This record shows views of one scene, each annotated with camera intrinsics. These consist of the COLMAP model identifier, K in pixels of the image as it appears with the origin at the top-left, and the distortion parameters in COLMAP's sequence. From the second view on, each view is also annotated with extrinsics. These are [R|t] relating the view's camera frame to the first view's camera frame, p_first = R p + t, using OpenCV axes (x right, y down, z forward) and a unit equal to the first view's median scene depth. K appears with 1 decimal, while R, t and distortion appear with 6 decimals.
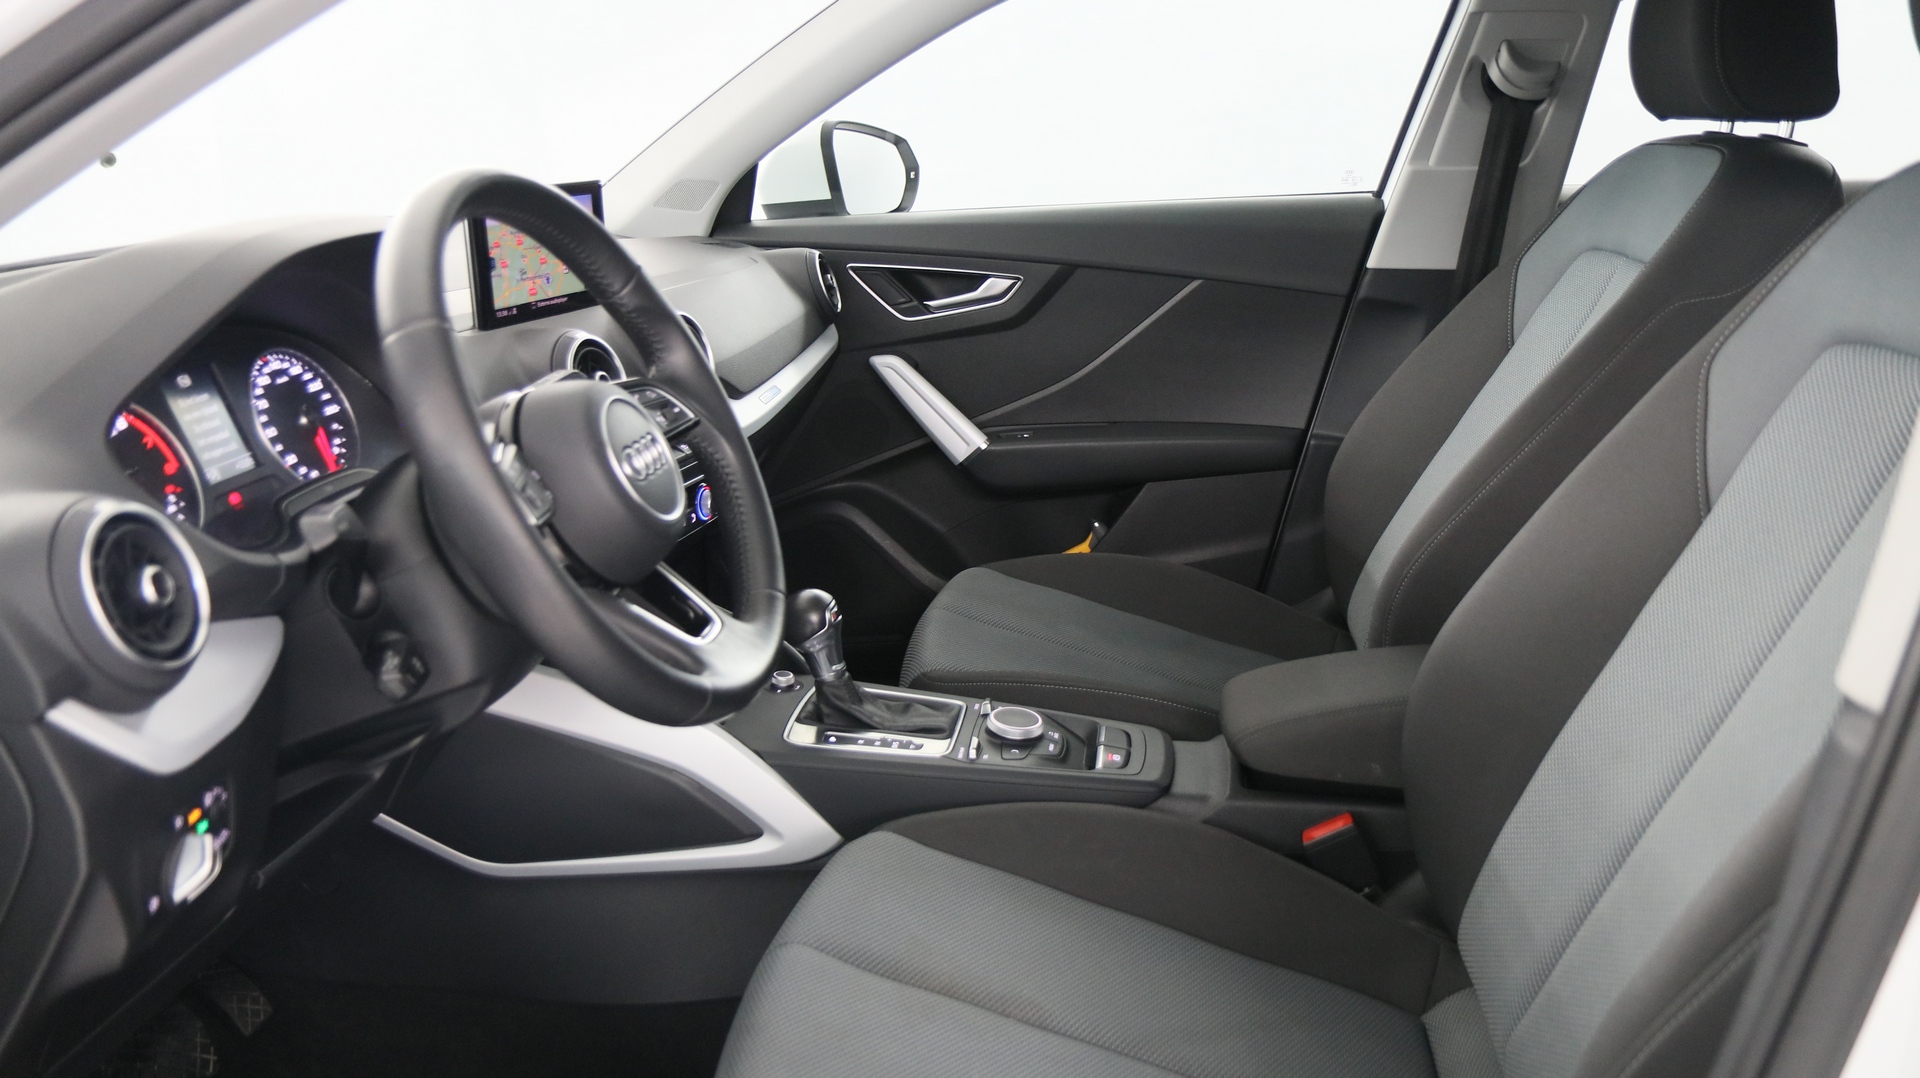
lens RADIAL K [[1461.0, 0, 964.2], [0, 1461.0, 548.6], [0, 0, 1]] dist [-0.024026, 0.024351]
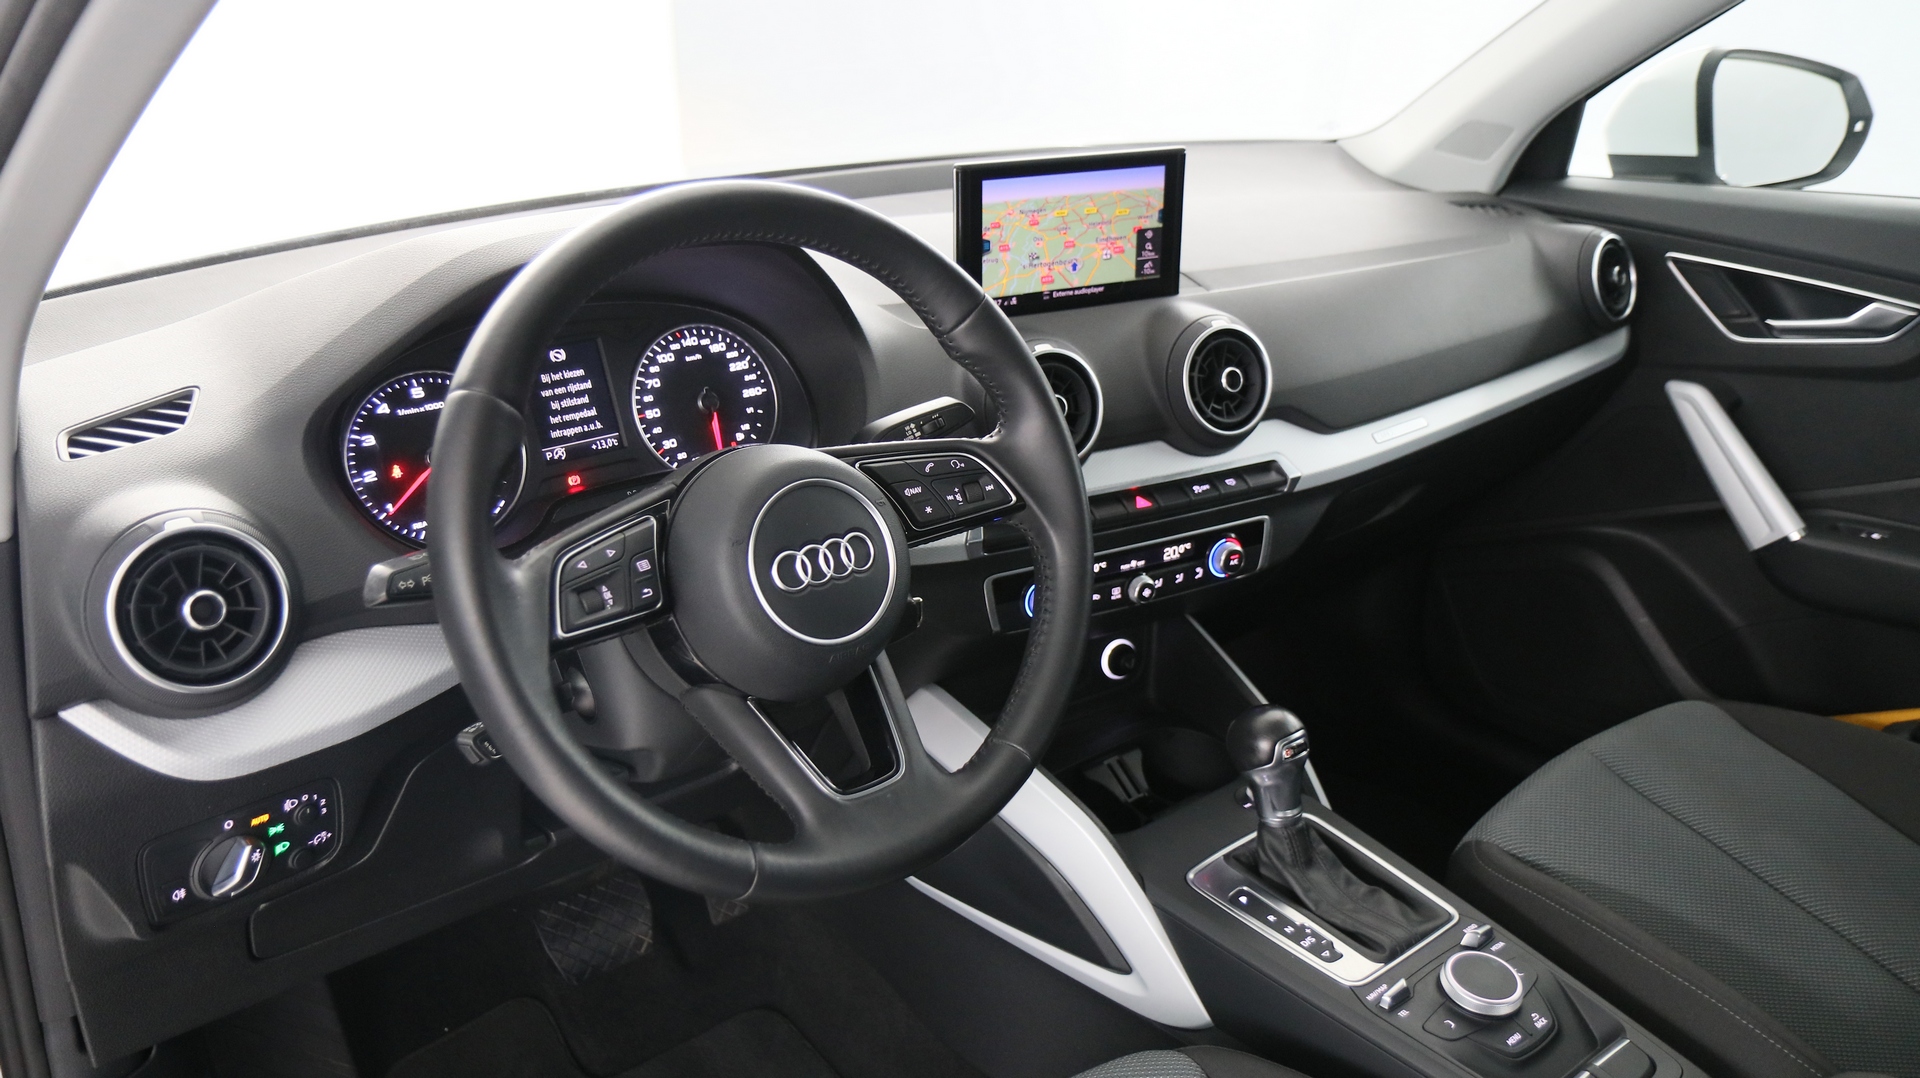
lens RADIAL K [[1461.0, 0, 964.3], [0, 1461.0, 554.5], [0, 0, 1]] dist [-0.024026, 0.024351]
pose [[0.730644, 0.266098, -0.628770, 0.246887], [-0.199785, 0.963942, 0.175790, -0.158602], [0.652875, -0.002821, 0.757460, 0.310837]]
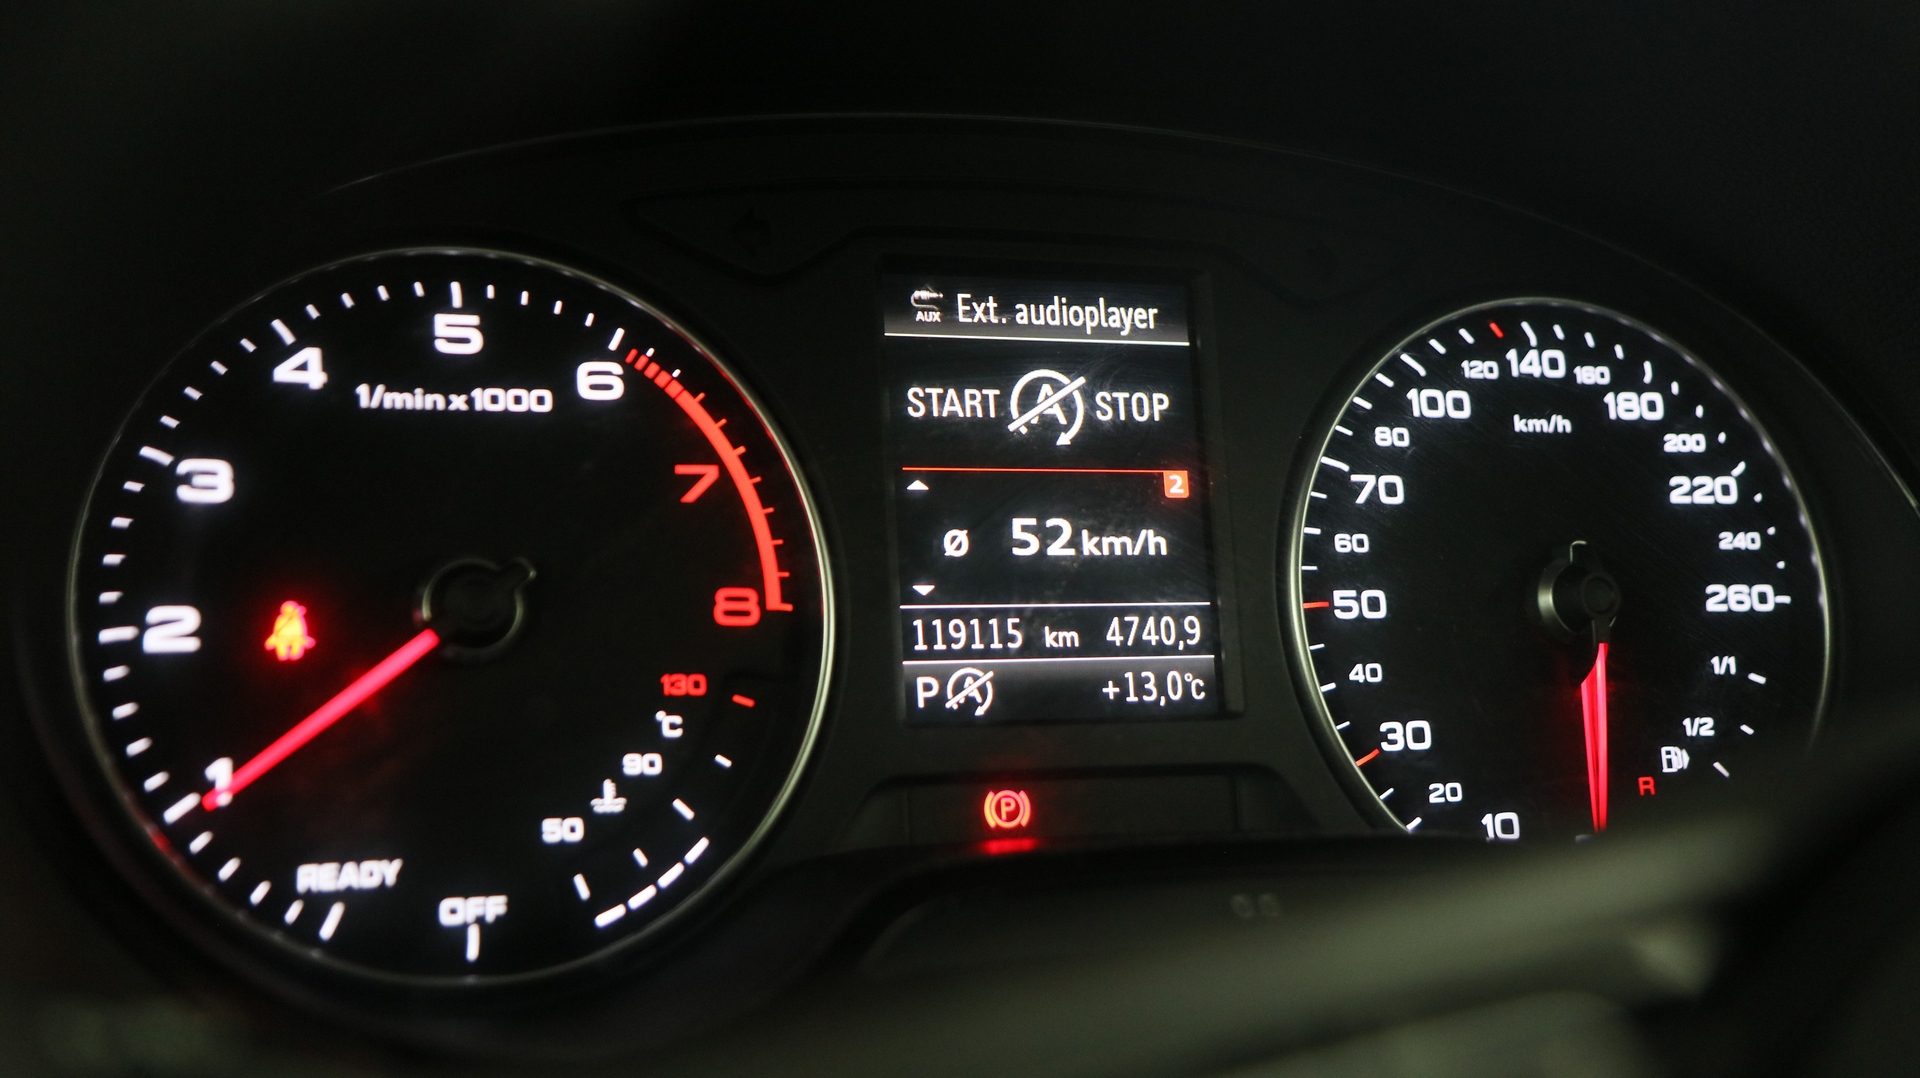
lens RADIAL K [[2468.8, 0, 965.0], [0, 2468.8, 535.7], [0, 0, 1]] dist [0.005157, 0.000000]
pose [[0.479173, 0.198792, -0.854912, -0.124952], [-0.325242, 0.944890, 0.037418, -0.066396], [0.815237, 0.260123, 0.517421, 0.573504]]
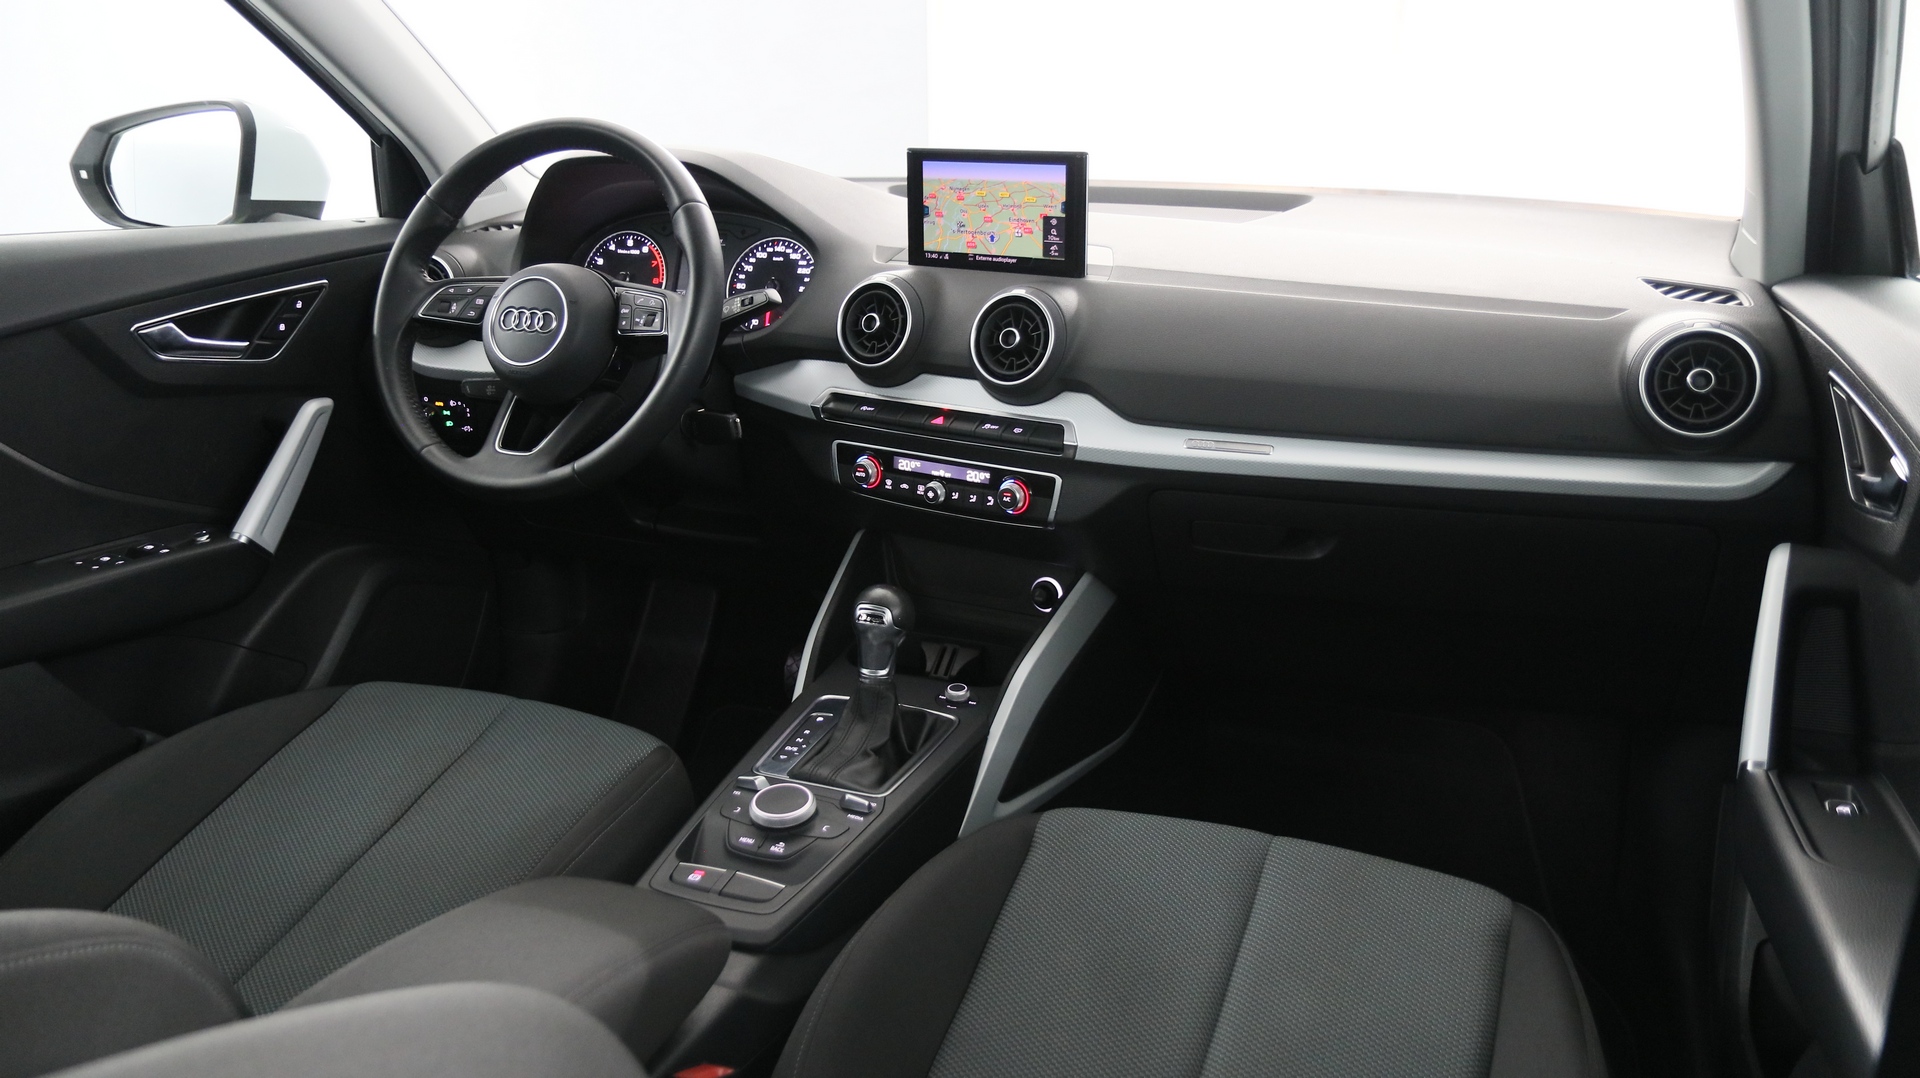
lens RADIAL K [[1461.0, 0, 958.4], [0, 1461.0, 548.6], [0, 0, 1]] dist [-0.024026, 0.024351]
pose [[-0.249253, 0.298892, -0.921160, 0.774172], [-0.279864, 0.888367, 0.363979, -0.363684], [0.927119, 0.348522, -0.137779, 1.199384]]
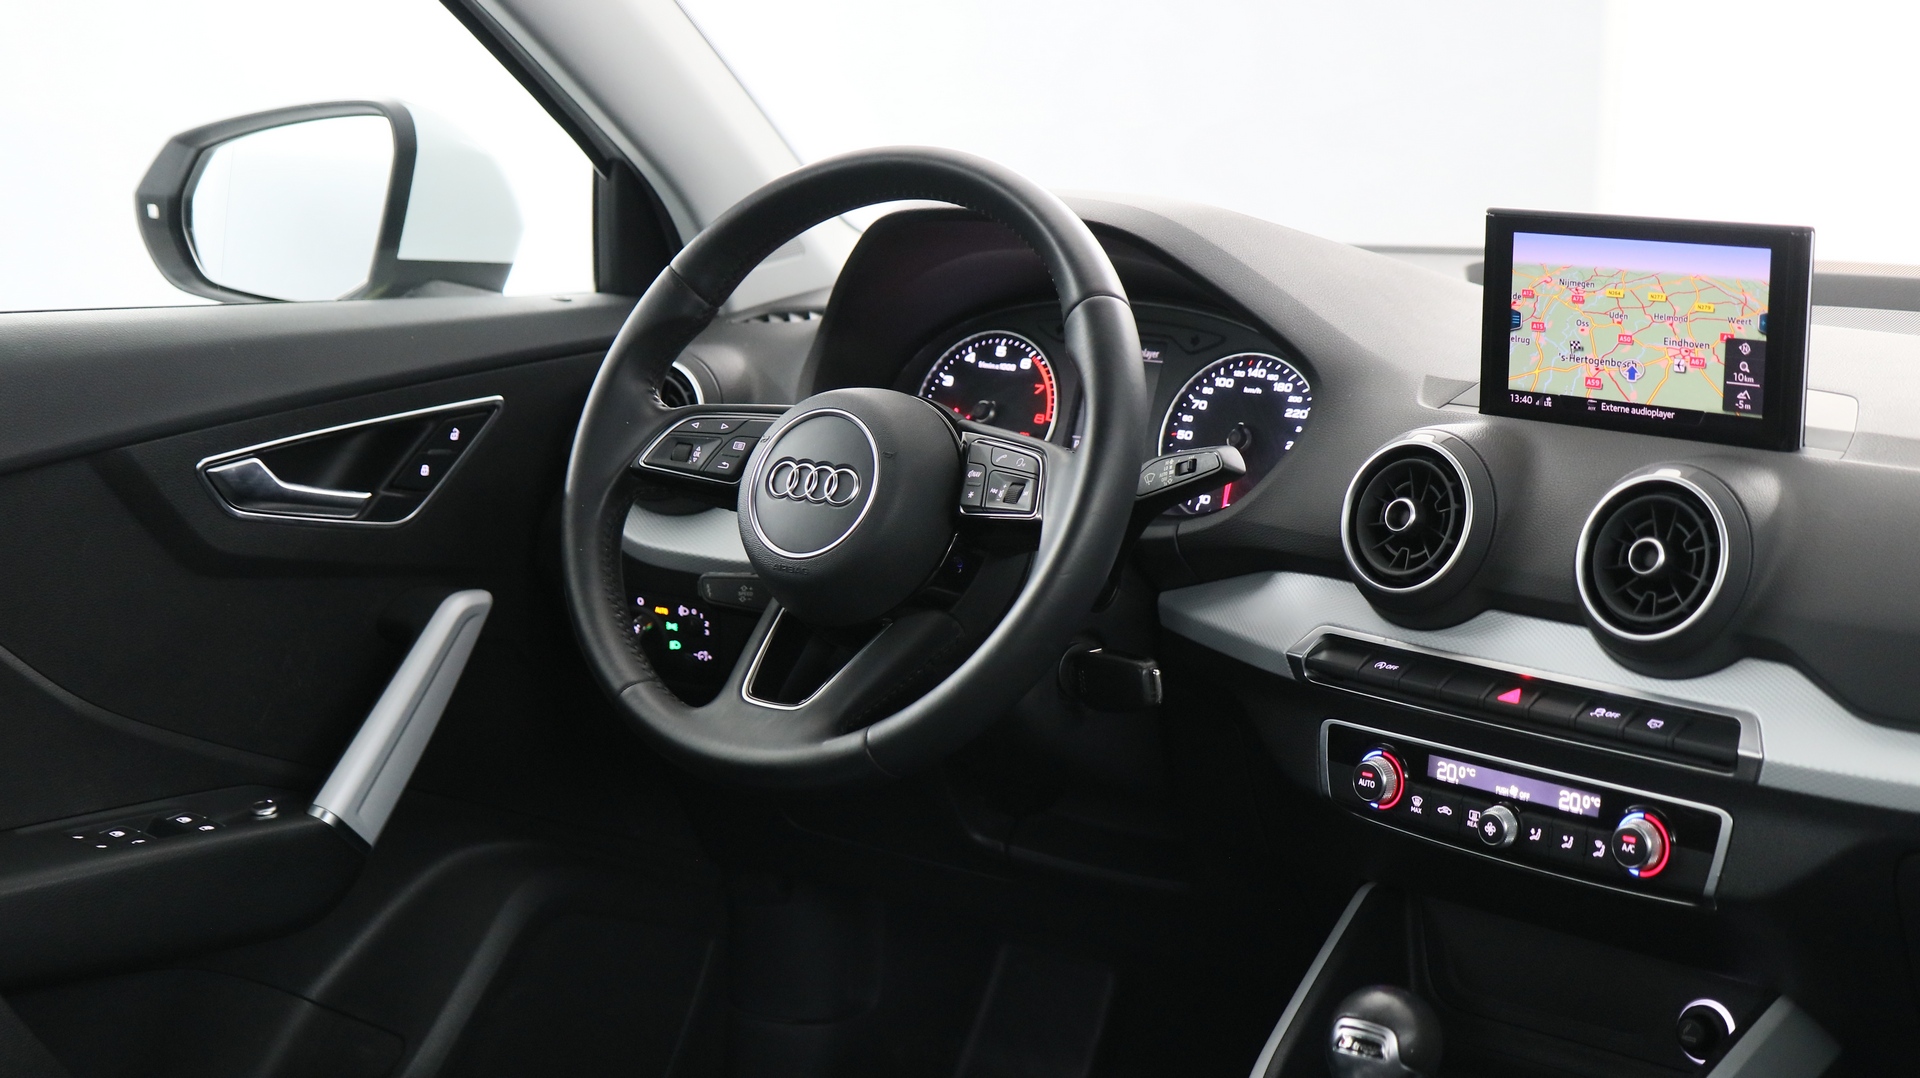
lens RADIAL K [[2817.0, 0, 977.9], [0, 2817.0, 571.2], [0, 0, 1]] dist [-0.004093, 0.000000]
pose [[-0.474018, 0.168224, -0.864296, 0.840352], [-0.260291, 0.910940, 0.320057, -0.406548], [0.841163, 0.376681, -0.388015, 1.245910]]
